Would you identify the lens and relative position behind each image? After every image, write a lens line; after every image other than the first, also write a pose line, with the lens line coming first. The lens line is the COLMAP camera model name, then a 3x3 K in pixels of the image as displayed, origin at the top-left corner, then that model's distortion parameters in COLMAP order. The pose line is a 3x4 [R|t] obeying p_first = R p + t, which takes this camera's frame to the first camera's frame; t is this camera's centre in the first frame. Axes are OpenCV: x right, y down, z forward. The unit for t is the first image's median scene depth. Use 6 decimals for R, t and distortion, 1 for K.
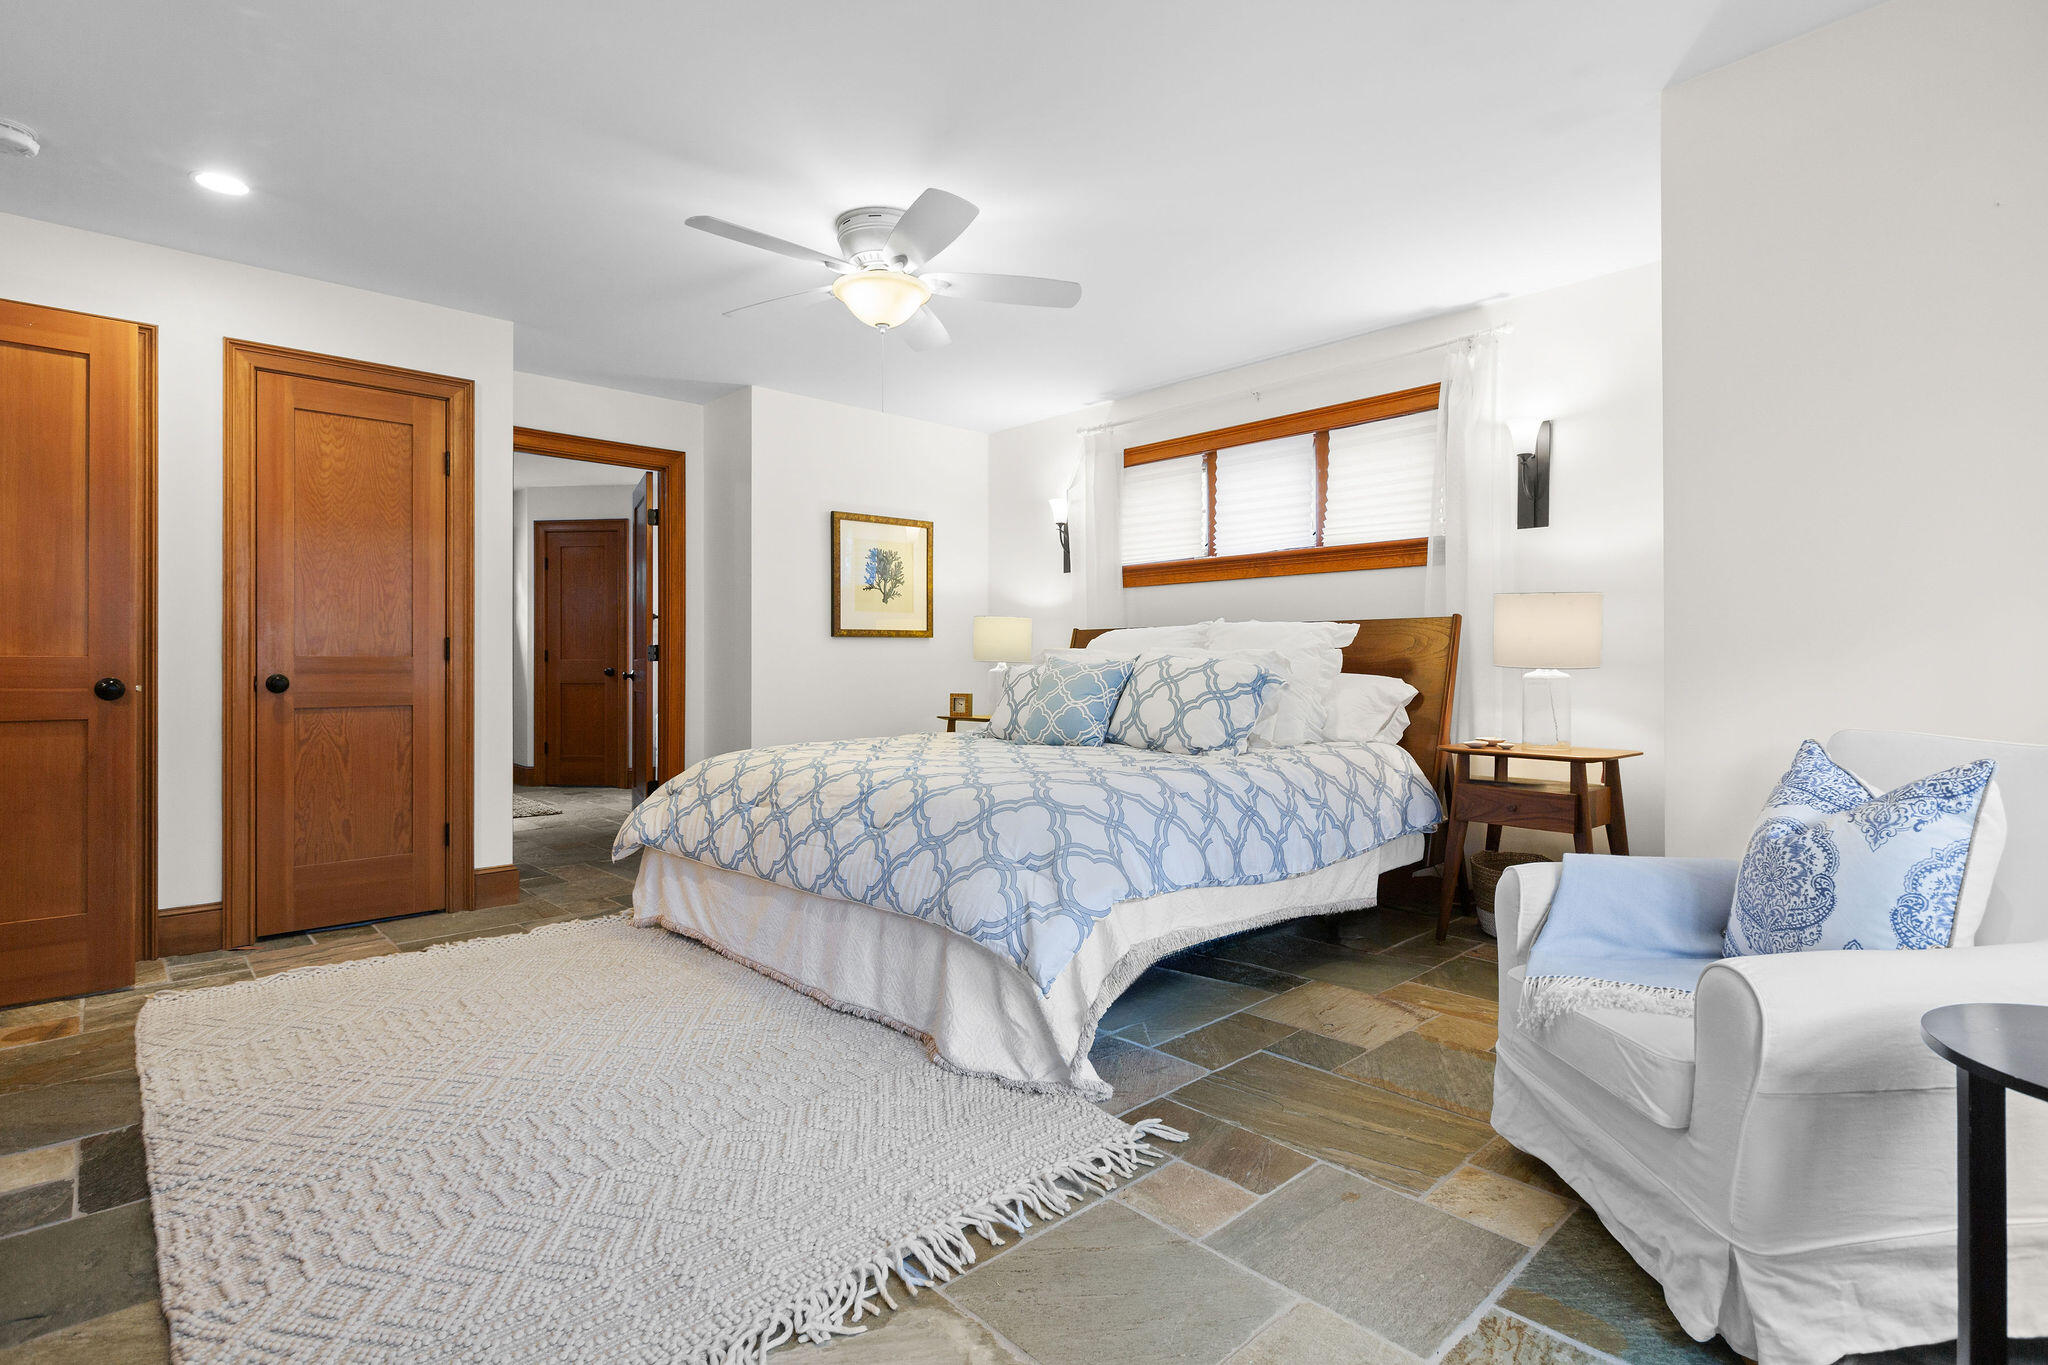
lens RADIAL K [[983.4, 0, 1031.9], [0, 983.4, 669.4], [0, 0, 1]] dist [-0.006290, 0.000391]
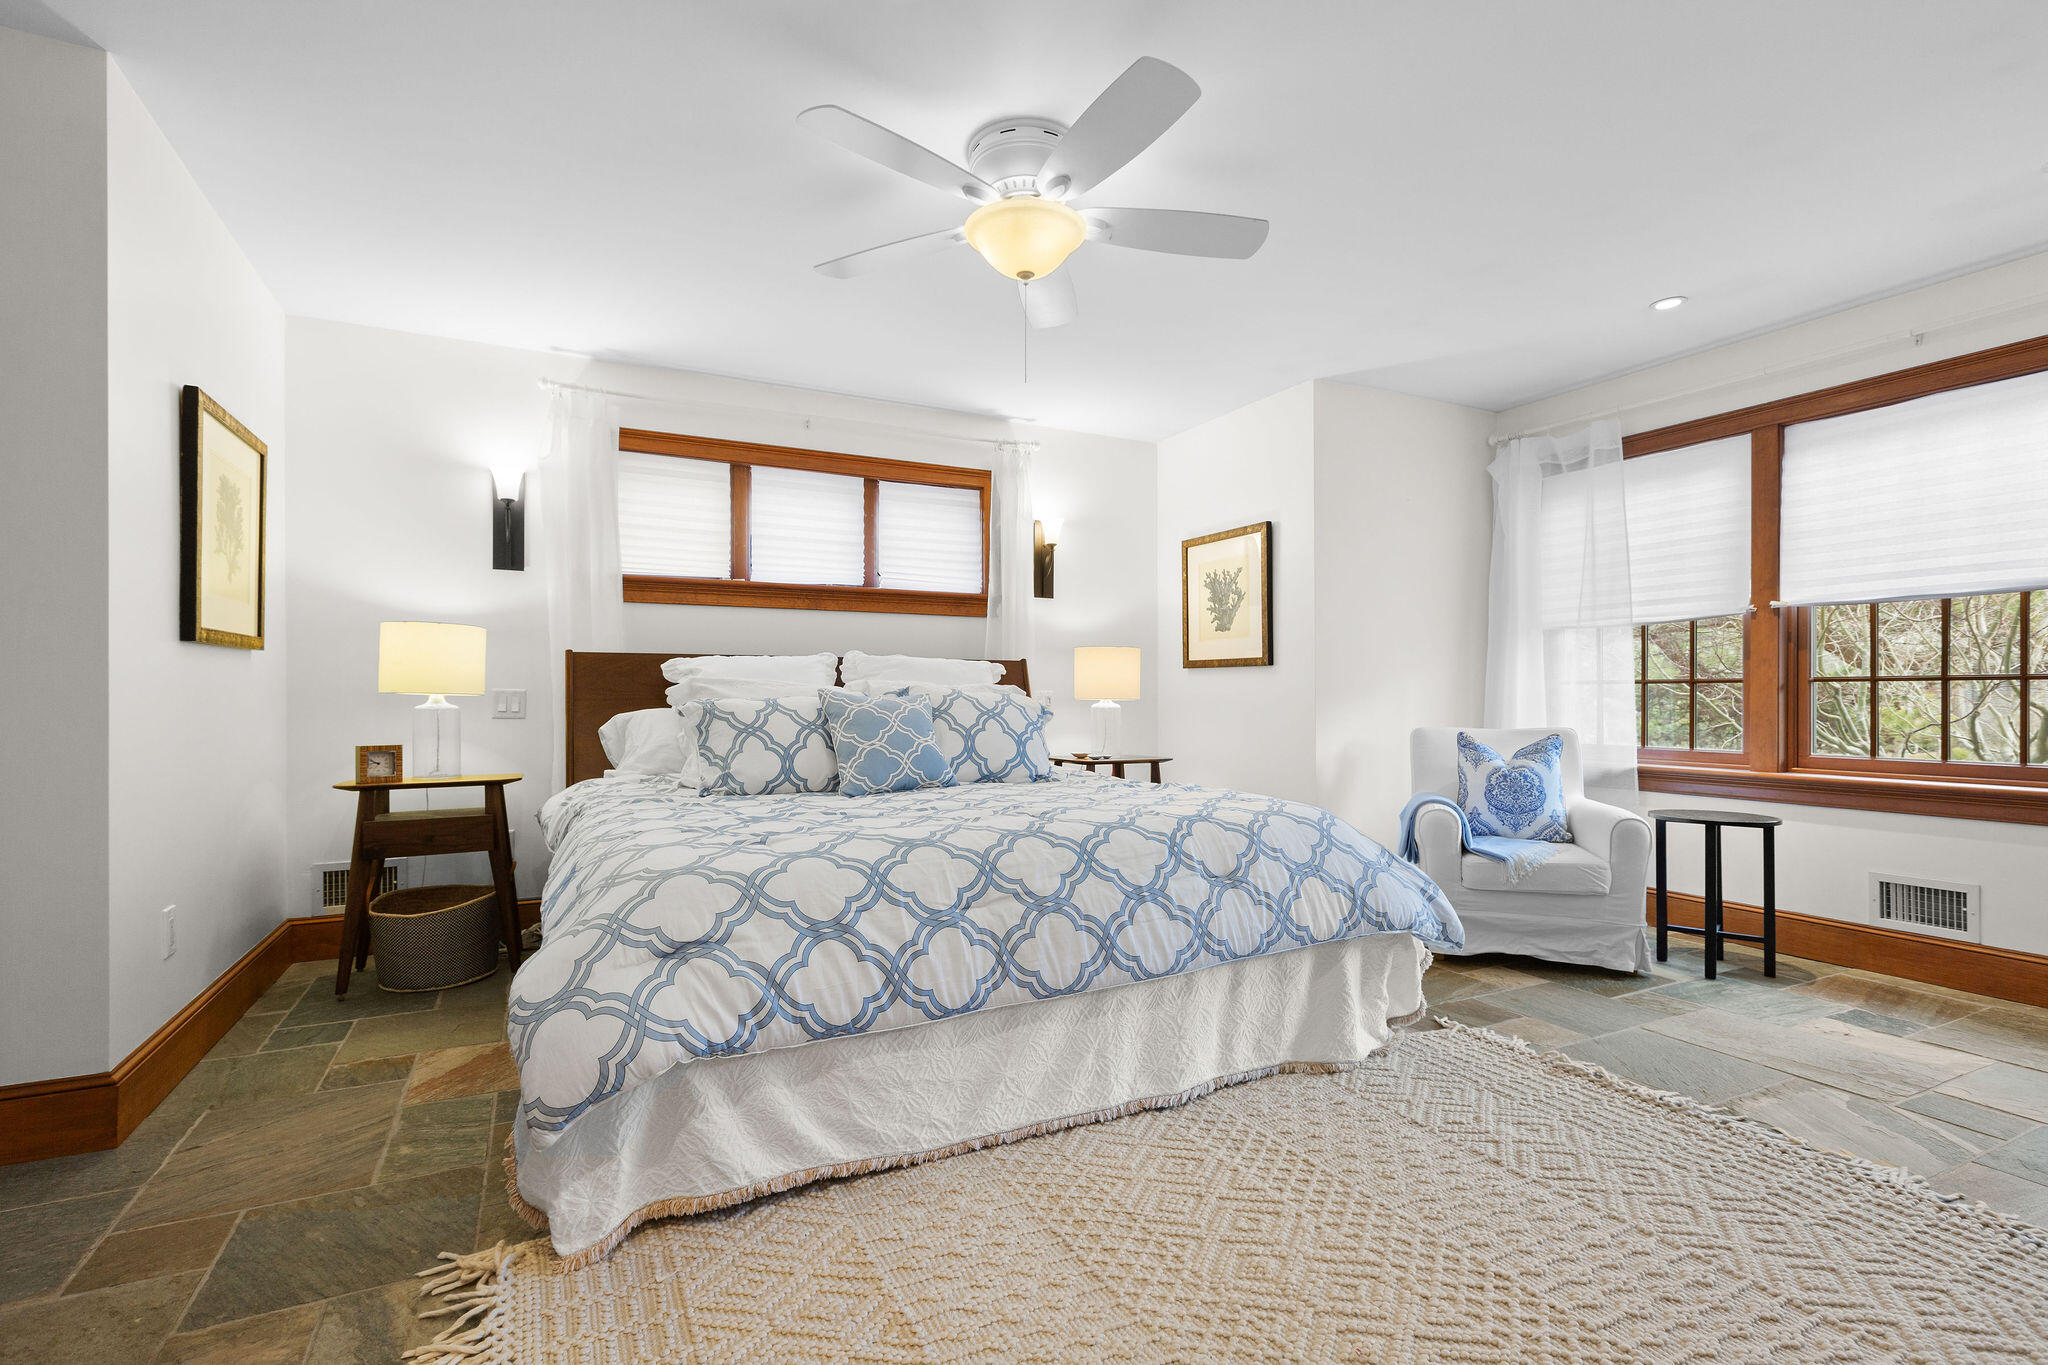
lens RADIAL K [[936.7, 0, 1032.0], [0, 936.7, 674.3], [0, 0, 1]] dist [0.001631, 0.000268]
pose [[0.288477, 0.021486, 0.957246, -0.702799], [0.004440, 0.999707, -0.023777, -0.005534], [-0.957476, 0.011109, 0.288298, 0.607277]]
